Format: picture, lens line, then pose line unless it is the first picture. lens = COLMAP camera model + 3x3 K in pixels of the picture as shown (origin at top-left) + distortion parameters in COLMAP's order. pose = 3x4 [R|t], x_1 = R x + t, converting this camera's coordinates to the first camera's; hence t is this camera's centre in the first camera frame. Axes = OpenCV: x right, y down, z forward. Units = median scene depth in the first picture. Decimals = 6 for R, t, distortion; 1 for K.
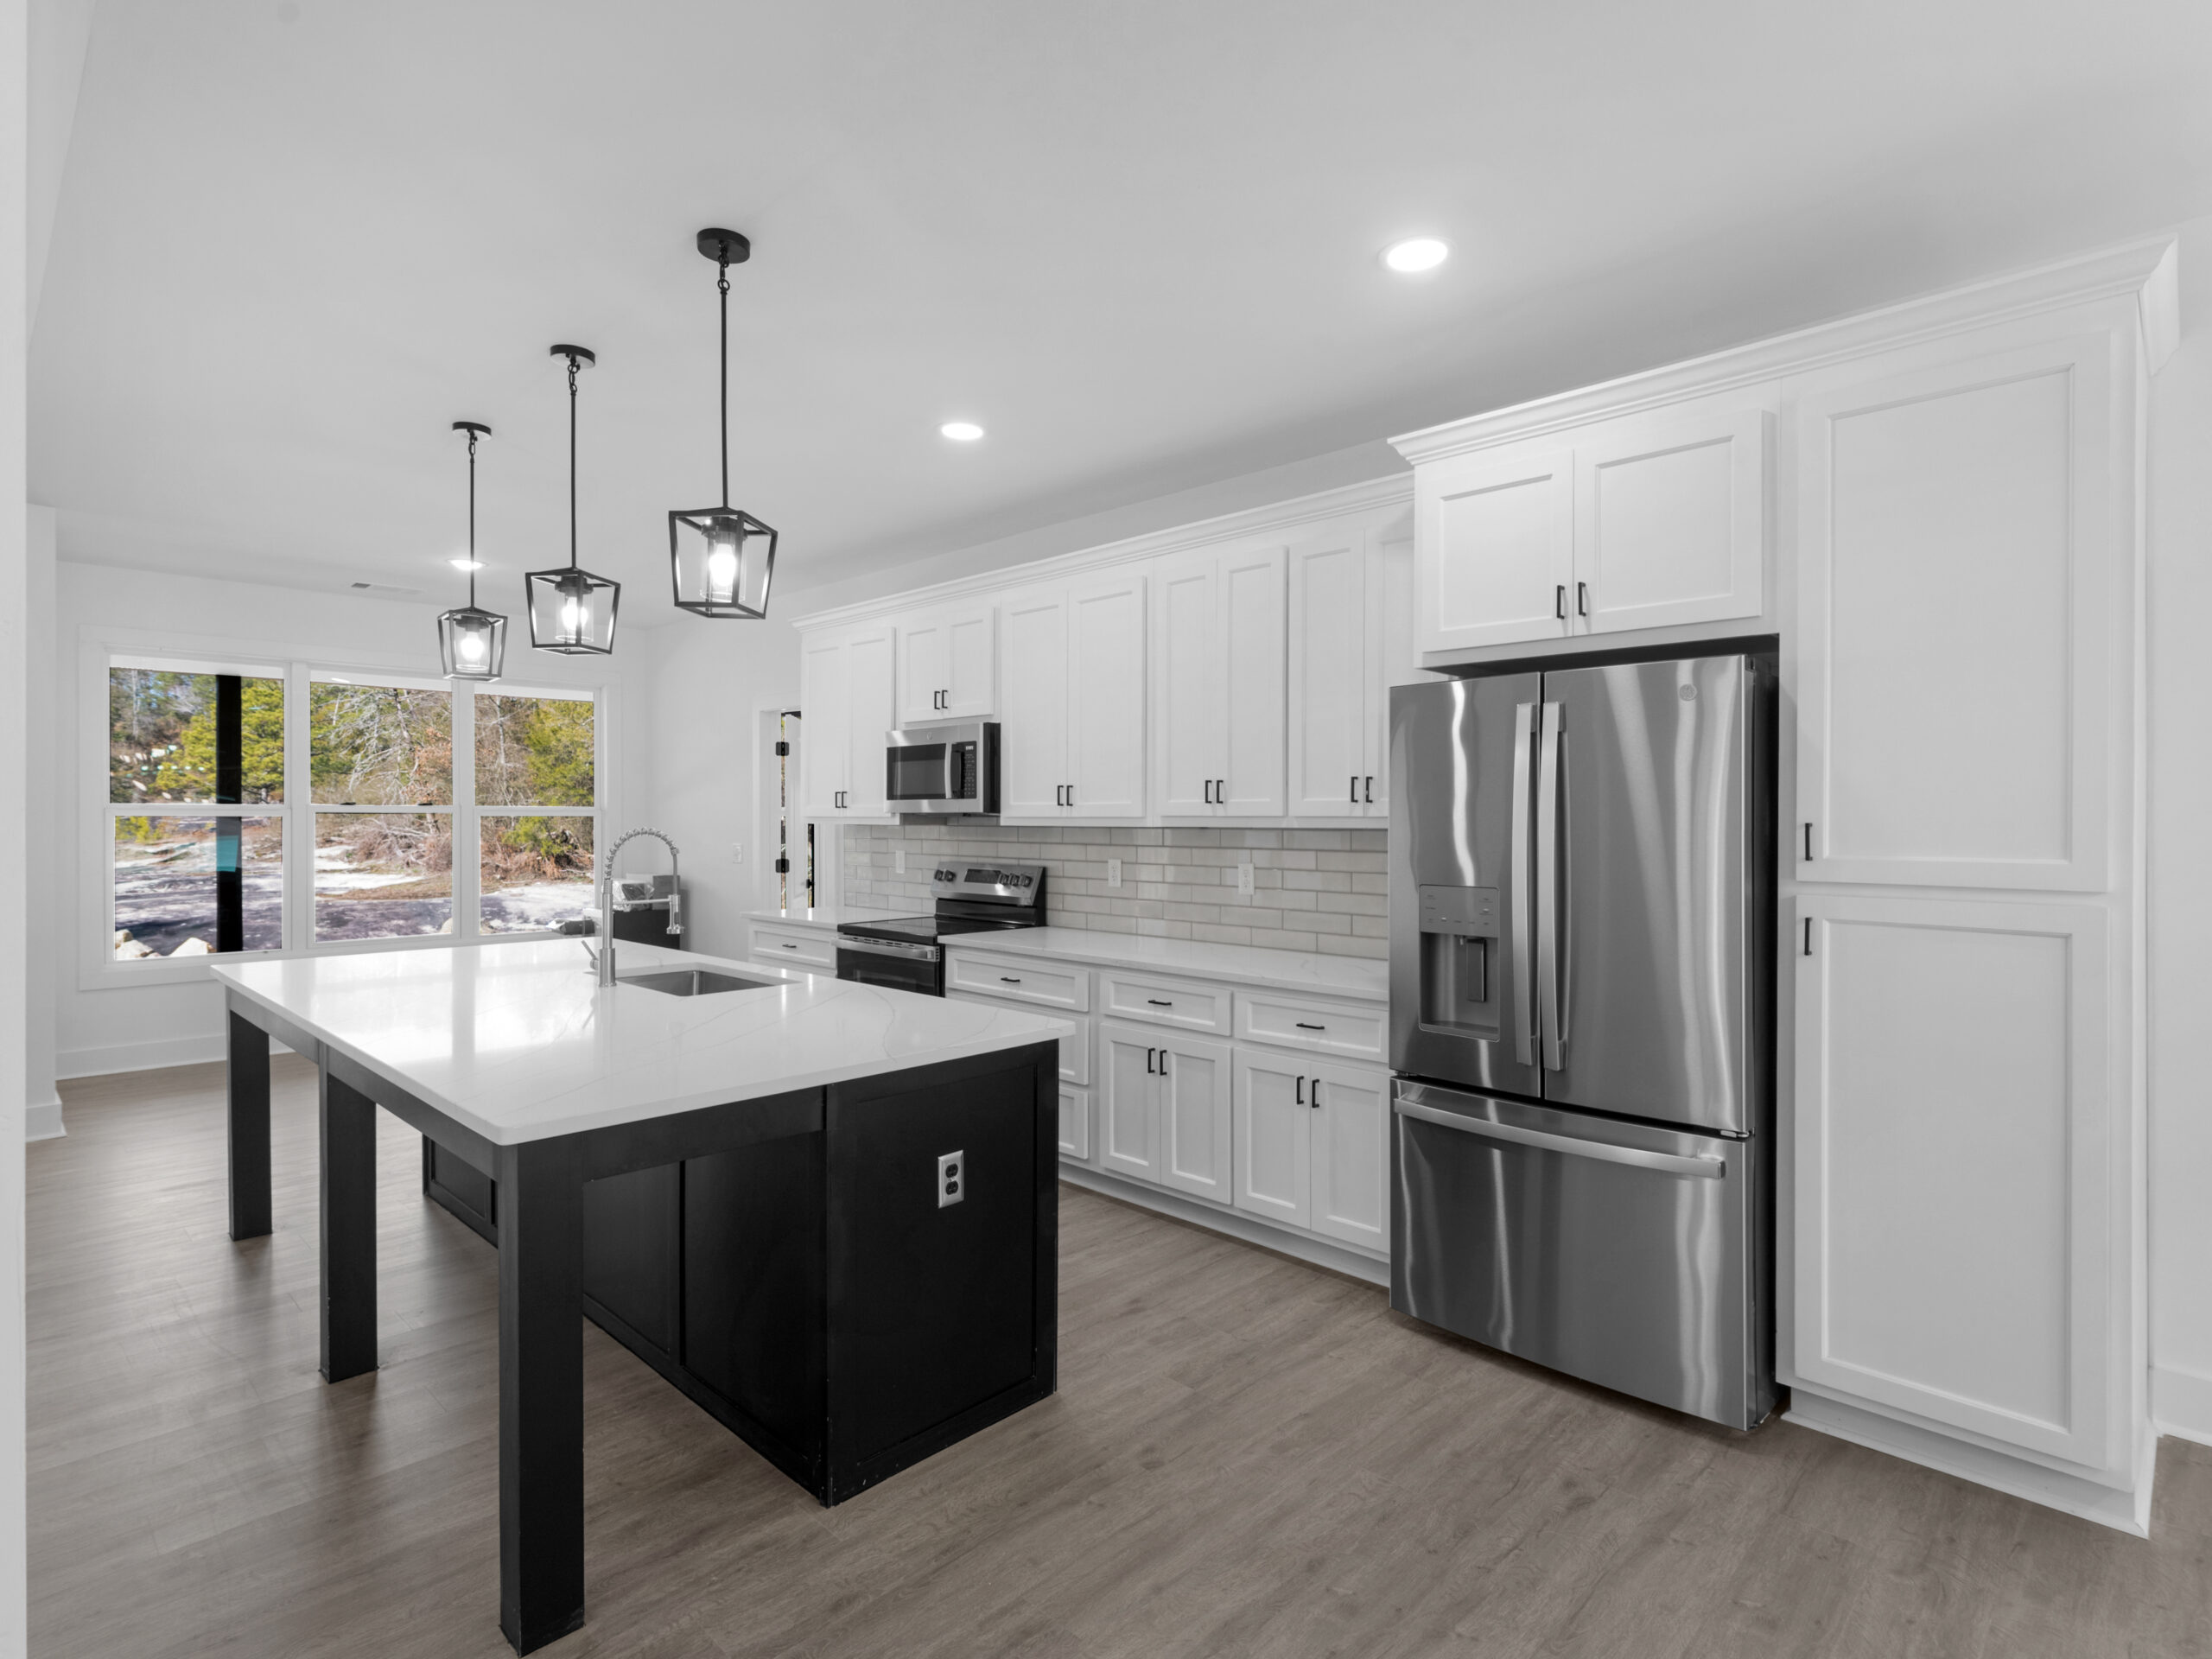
lens RADIAL K [[1125.1, 0, 1083.9], [0, 1125.1, 813.9], [0, 0, 1]] dist [-0.004633, 0.001530]
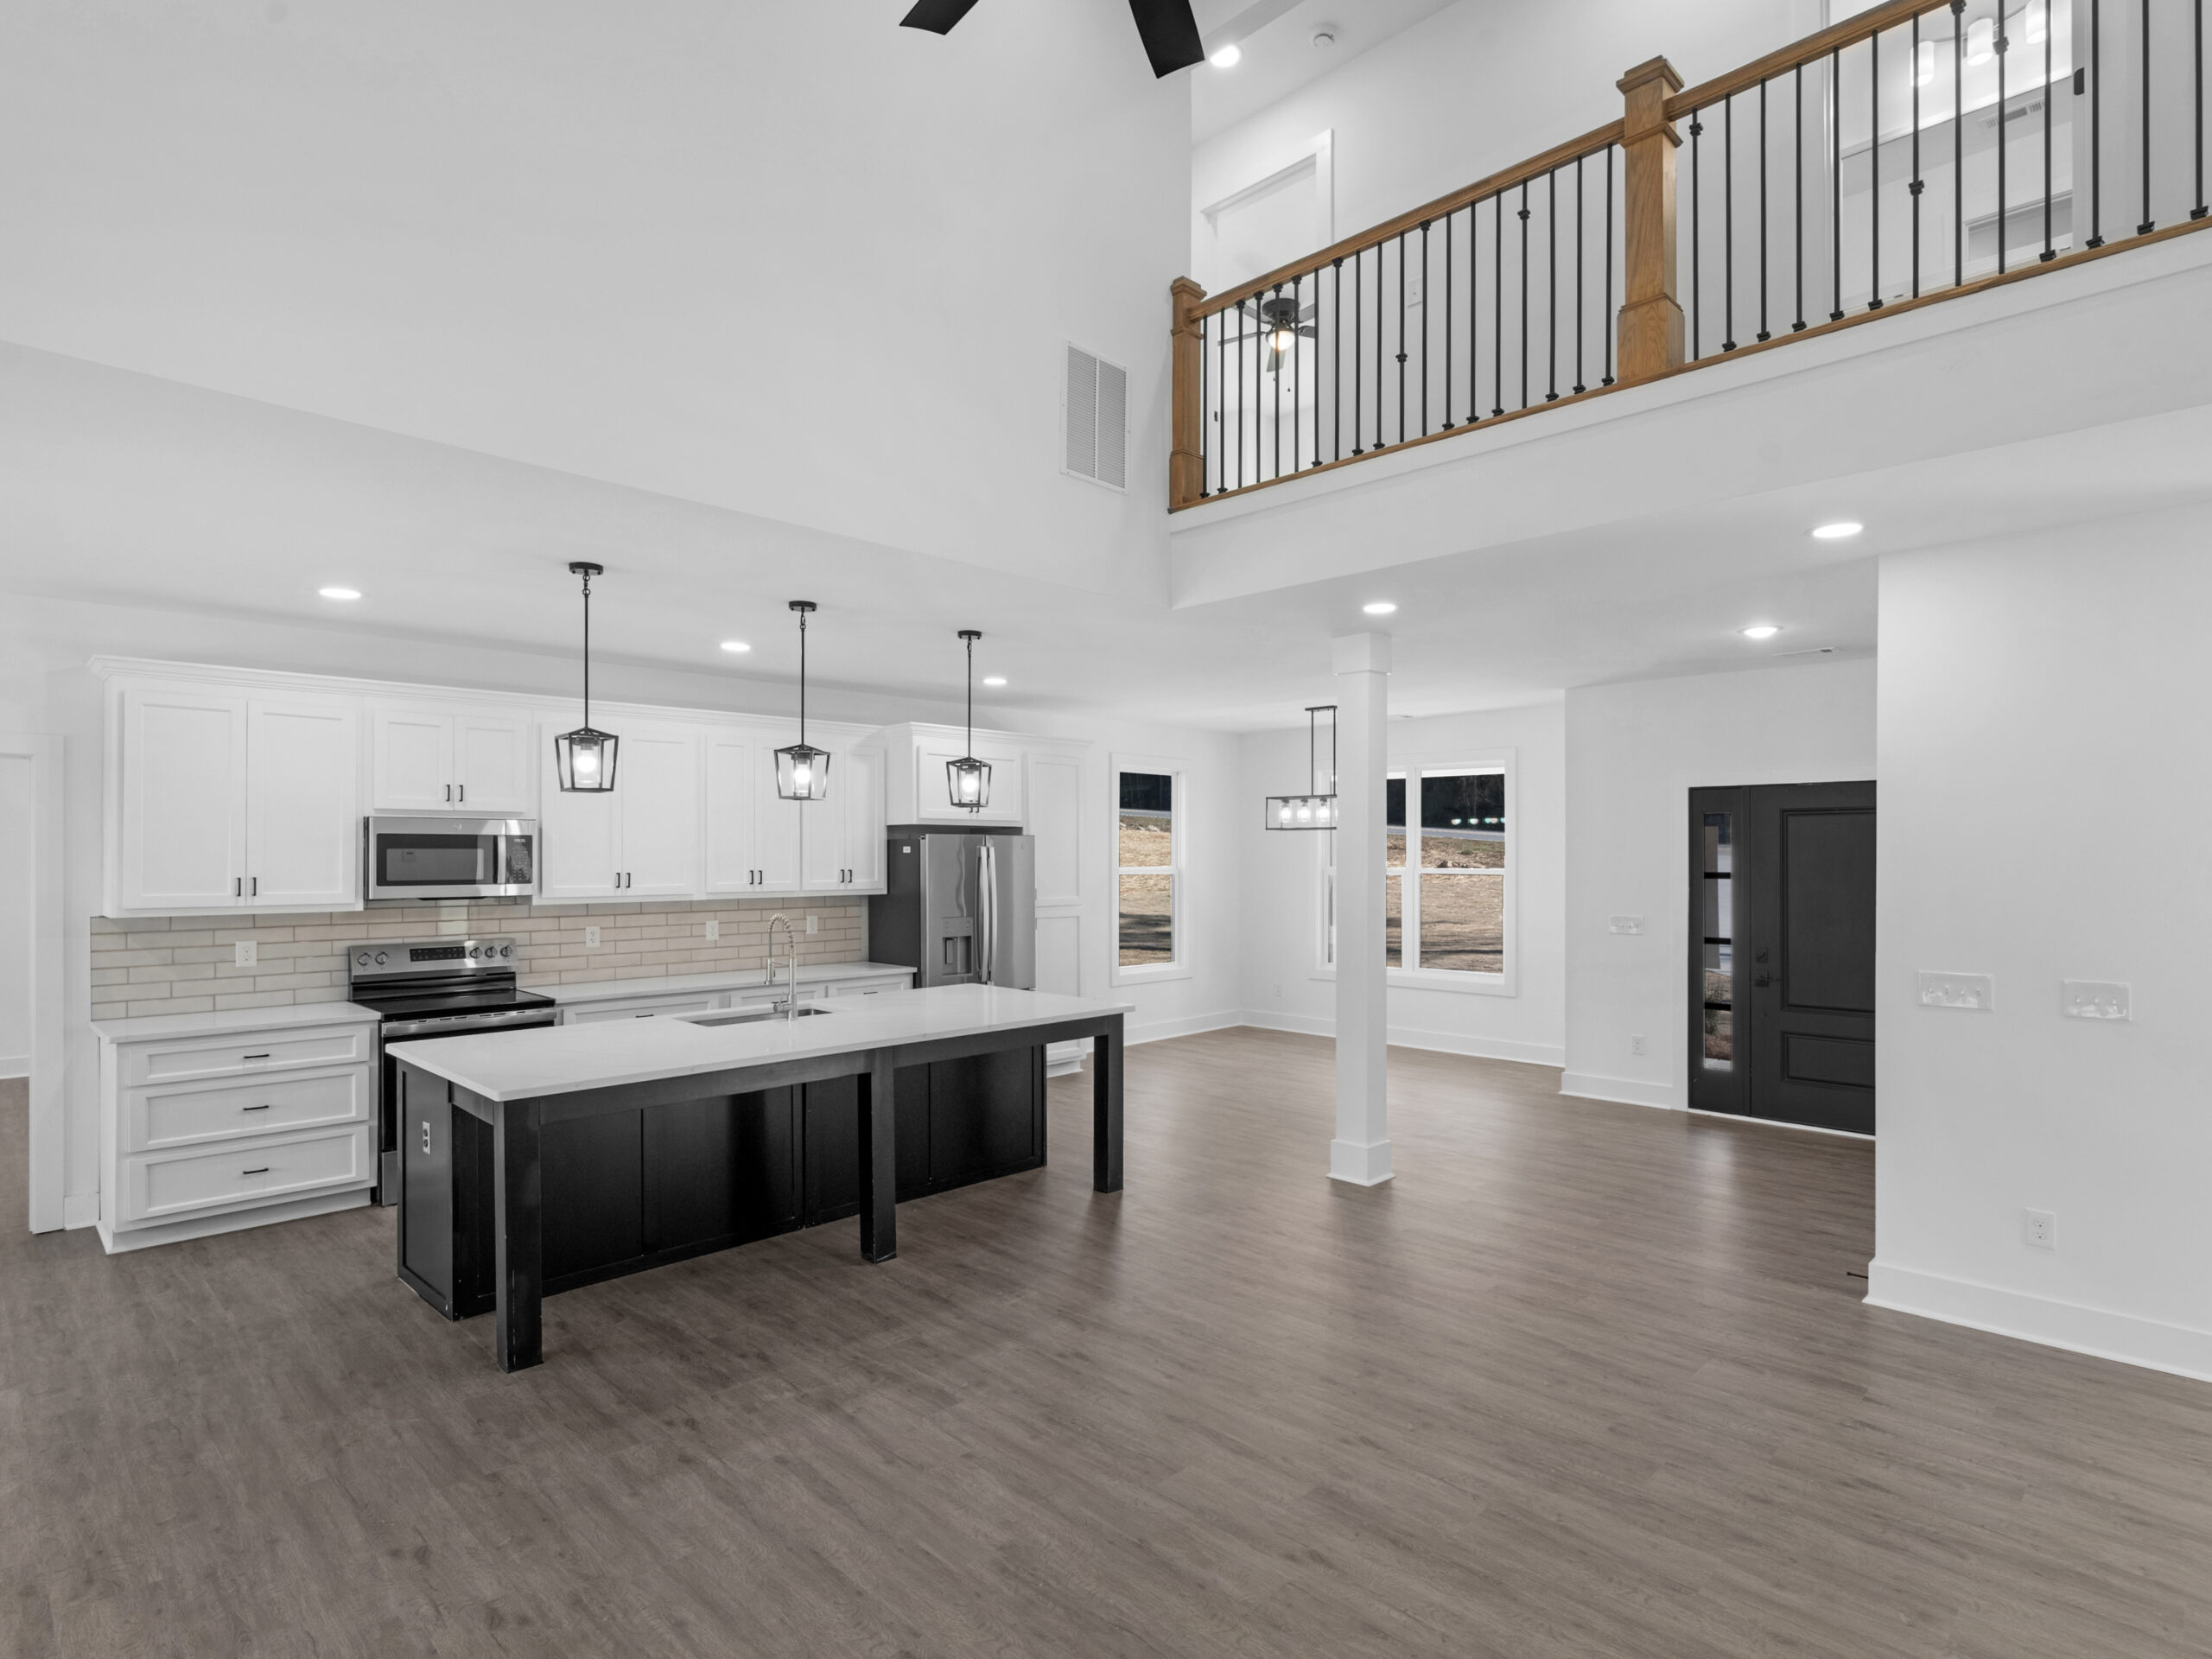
lens RADIAL K [[1125.1, 0, 1120.6], [0, 1125.1, 811.9], [0, 0, 1]] dist [-0.004633, 0.001530]
pose [[-0.005968, 0.035426, 0.999354, -1.288375], [-0.004179, 0.999363, -0.035451, -0.049188], [-0.999973, -0.004388, -0.005816, 0.384409]]
